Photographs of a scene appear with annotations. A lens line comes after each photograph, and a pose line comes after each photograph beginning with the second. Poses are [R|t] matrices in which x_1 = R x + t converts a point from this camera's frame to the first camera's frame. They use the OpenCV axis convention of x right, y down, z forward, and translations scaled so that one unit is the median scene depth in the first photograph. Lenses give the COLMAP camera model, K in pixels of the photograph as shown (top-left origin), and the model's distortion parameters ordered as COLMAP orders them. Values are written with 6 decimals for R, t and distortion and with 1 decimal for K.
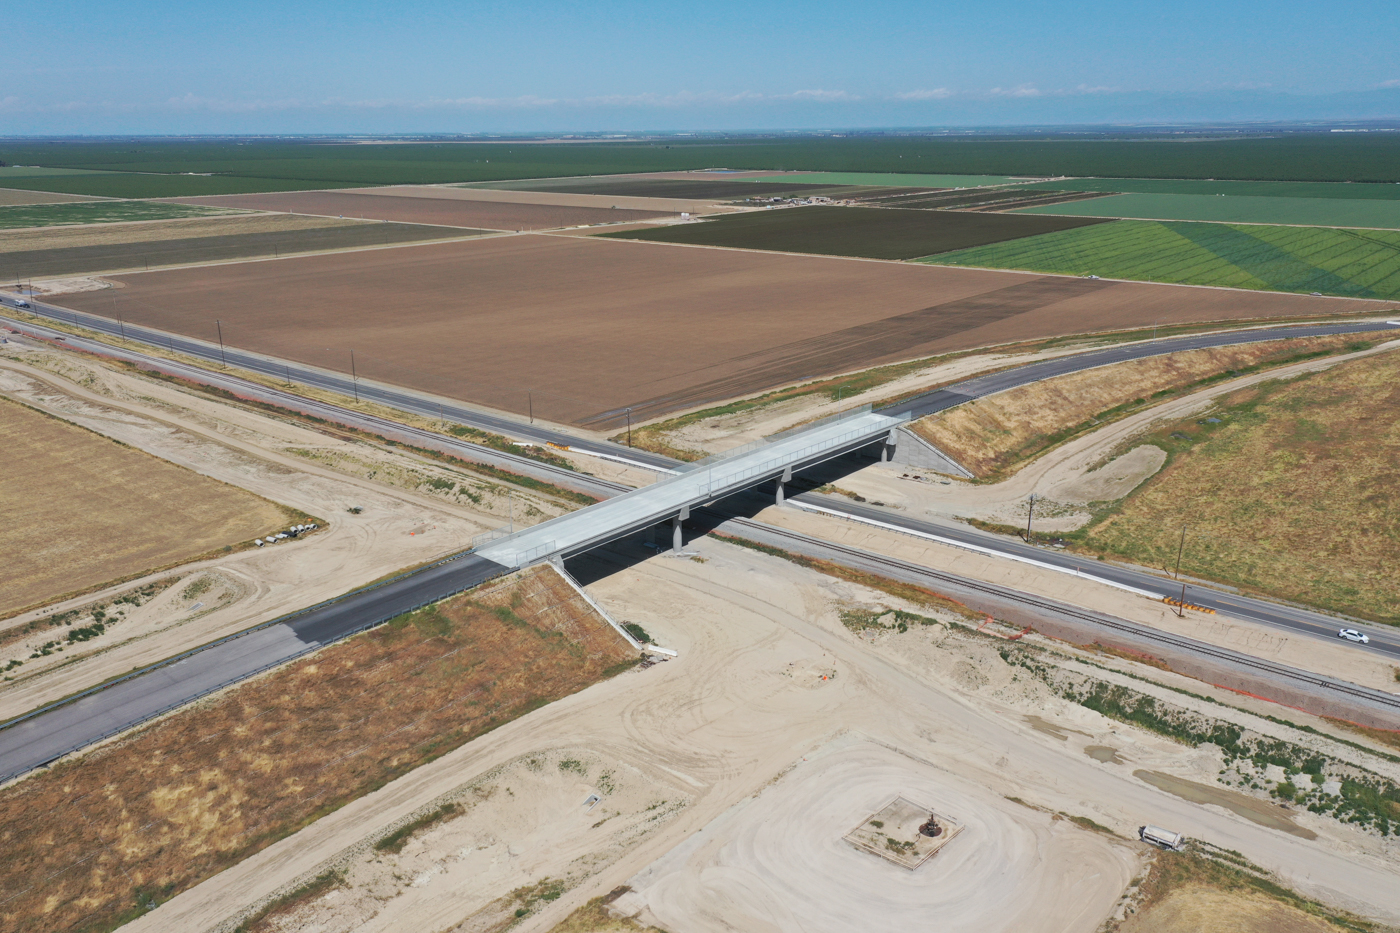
lens RADIAL K [[1104.4, 0, 699.2], [0, 1104.4, 462.6], [0, 0, 1]] dist [0.012710, 0.007423]
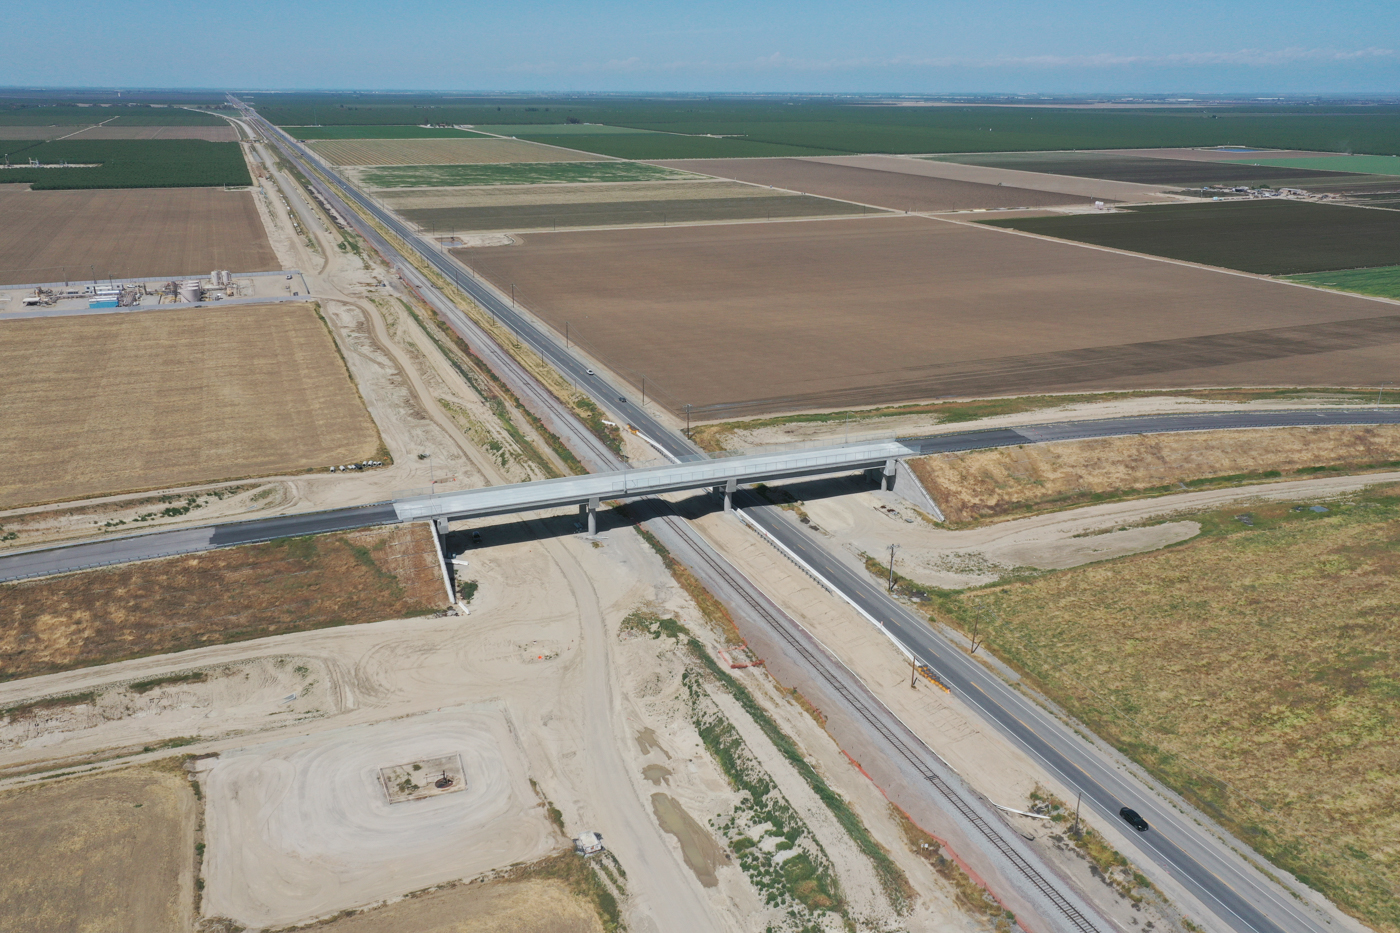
lens RADIAL K [[1104.4, 0, 699.9], [0, 1104.4, 468.0], [0, 0, 1]] dist [0.012710, 0.007423]
pose [[0.889850, 0.160302, -0.427166, 0.511777], [-0.144134, 0.987068, 0.070165, -0.078110], [0.432889, -0.000867, 0.901447, 0.006420]]
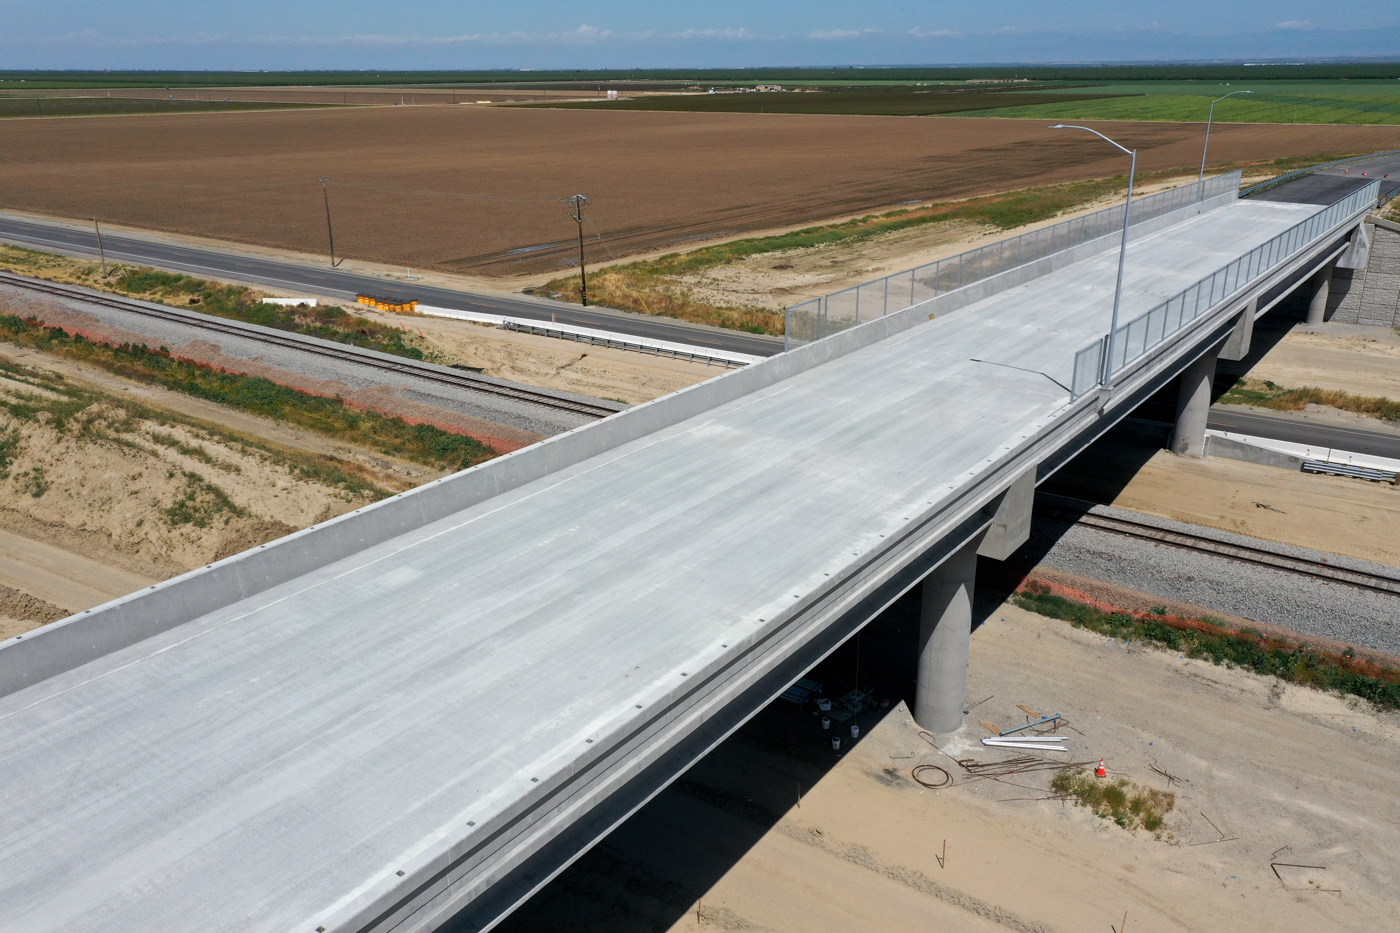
lens RADIAL K [[1104.4, 0, 703.0], [0, 1104.4, 464.5], [0, 0, 1]] dist [0.012710, 0.007423]
pose [[0.996787, -0.024382, 0.076291, -0.063589], [0.020590, 0.998532, 0.050094, 0.026116], [-0.077400, -0.048362, 0.995826, 0.751168]]
